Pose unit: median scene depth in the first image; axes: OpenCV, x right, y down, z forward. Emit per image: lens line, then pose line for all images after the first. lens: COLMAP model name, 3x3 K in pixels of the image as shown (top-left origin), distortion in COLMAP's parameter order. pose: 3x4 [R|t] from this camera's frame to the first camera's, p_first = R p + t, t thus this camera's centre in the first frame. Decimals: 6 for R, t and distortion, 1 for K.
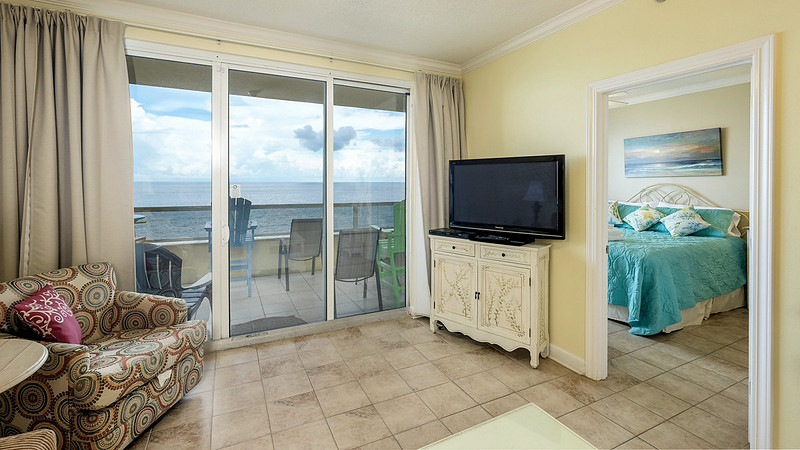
lens RADIAL K [[350.6, 0, 401.2], [0, 350.6, 184.7], [0, 0, 1]] dist [0.001698, 0.000315]
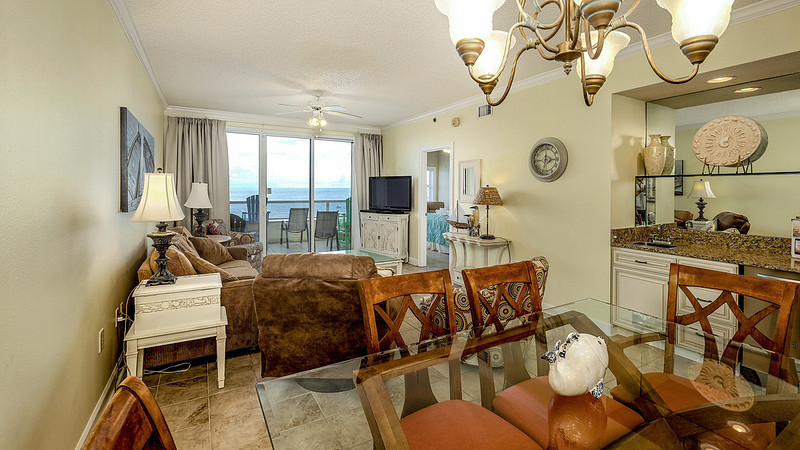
lens RADIAL K [[346.6, 0, 401.4], [0, 346.6, 190.6], [0, 0, 1]] dist [0.000815, 0.000063]
pose [[0.998459, 0.000577, 0.055491, 0.211897], [-0.000525, 0.999999, -0.000956, 0.015611], [-0.055492, 0.000926, 0.998459, -1.090532]]
